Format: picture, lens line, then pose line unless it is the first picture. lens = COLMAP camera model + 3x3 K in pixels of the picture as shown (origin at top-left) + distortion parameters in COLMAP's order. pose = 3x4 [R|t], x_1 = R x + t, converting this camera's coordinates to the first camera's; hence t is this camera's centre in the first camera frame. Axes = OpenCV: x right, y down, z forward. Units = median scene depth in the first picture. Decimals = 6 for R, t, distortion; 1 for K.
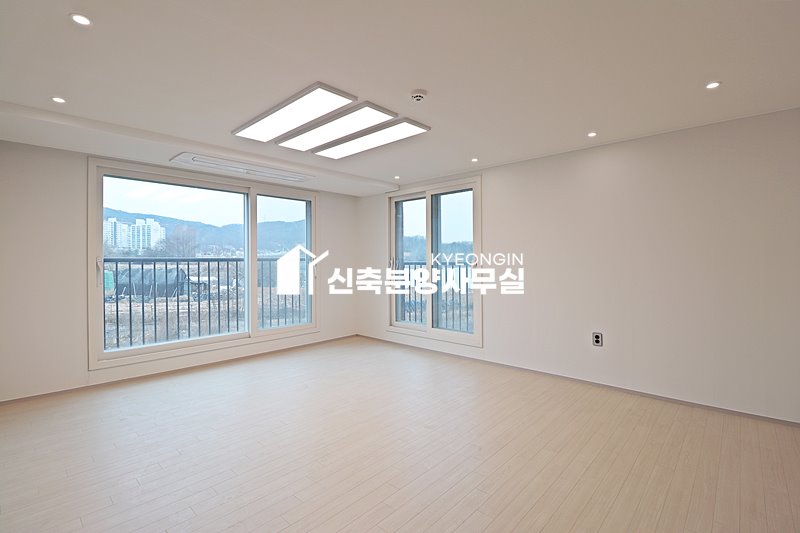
lens RADIAL K [[368.5, 0, 394.7], [0, 368.5, 261.8], [0, 0, 1]] dist [-0.016576, -0.004545]
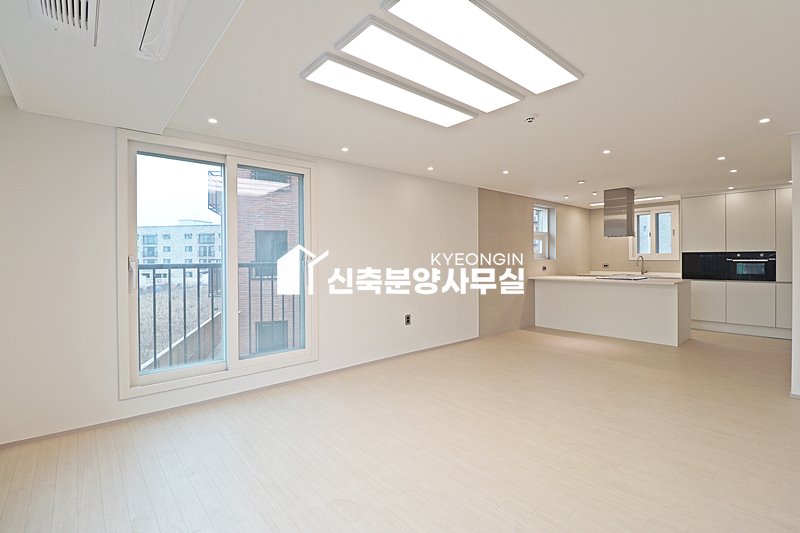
lens RADIAL K [[368.5, 0, 401.0], [0, 368.5, 261.6], [0, 0, 1]] dist [-0.016576, -0.004545]
pose [[0.113134, -0.004398, 0.993570, -0.621003], [0.008630, 0.999957, 0.003443, -0.003101], [-0.993542, 0.008185, 0.113167, 0.699484]]
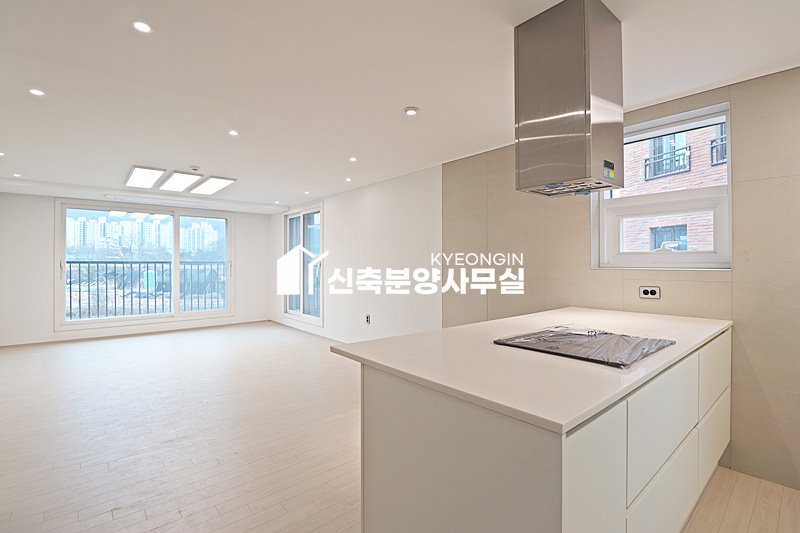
lens RADIAL K [[368.5, 0, 405.2], [0, 368.5, 261.3], [0, 0, 1]] dist [-0.016576, -0.004545]
pose [[0.995345, 0.005464, -0.096219, 0.672377], [-0.006153, 0.999958, -0.006857, -0.005127], [0.096177, 0.007417, 0.995337, -0.341896]]
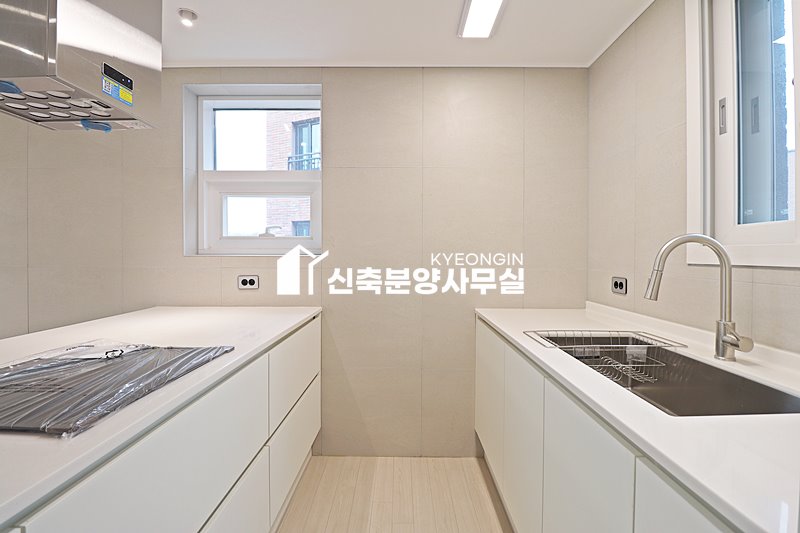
lens RADIAL K [[368.5, 0, 401.5], [0, 368.5, 258.7], [0, 0, 1]] dist [-0.016576, -0.004545]
pose [[0.726443, -0.001092, 0.687226, 0.815523], [-0.002959, 0.999984, 0.004717, 0.002727], [-0.687220, -0.005460, 0.726429, -0.236348]]
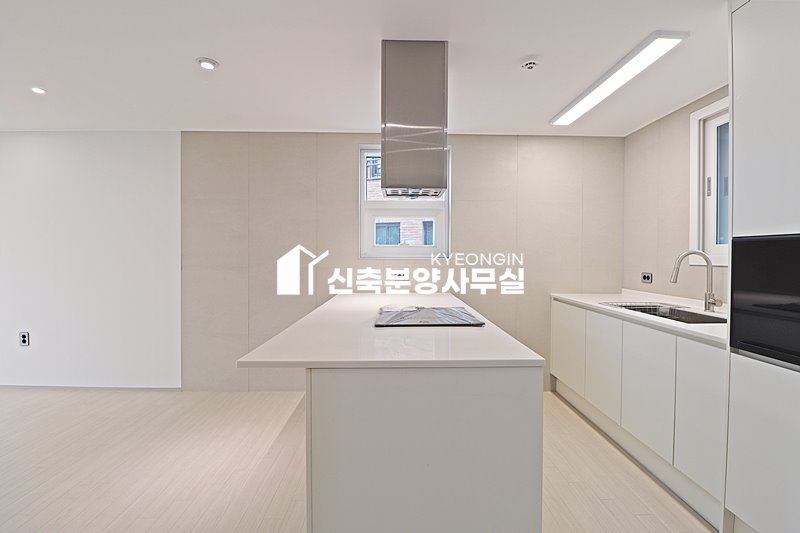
lens RADIAL K [[368.5, 0, 403.9], [0, 368.5, 258.2], [0, 0, 1]] dist [-0.016576, -0.004545]
pose [[0.712153, -0.002085, 0.702021, 0.482019], [-0.004007, 0.999967, 0.007035, -0.004922], [-0.702013, -0.007823, 0.712121, -0.270644]]
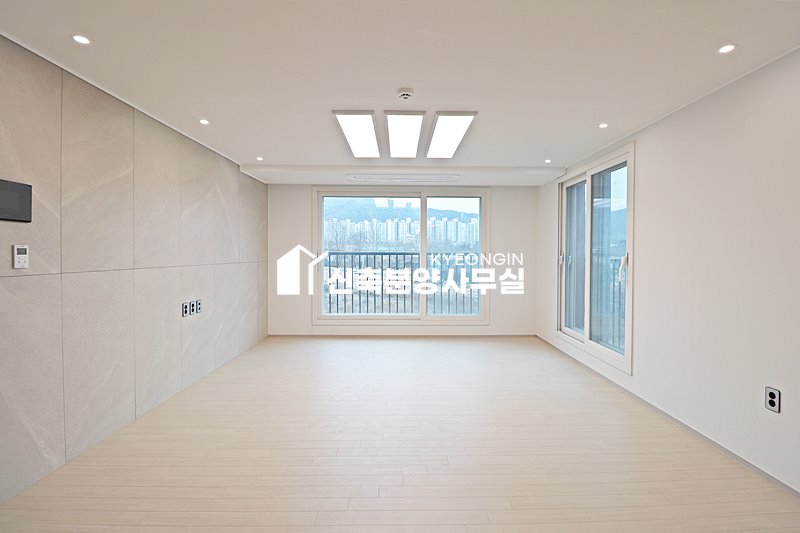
lens RADIAL K [[368.5, 0, 407.4], [0, 368.5, 258.9], [0, 0, 1]] dist [-0.016576, -0.004545]
pose [[0.698168, 0.019751, -0.715661, 0.442903], [-0.012048, 0.999802, 0.015838, -0.007605], [0.715832, -0.002435, 0.698268, 0.163048]]
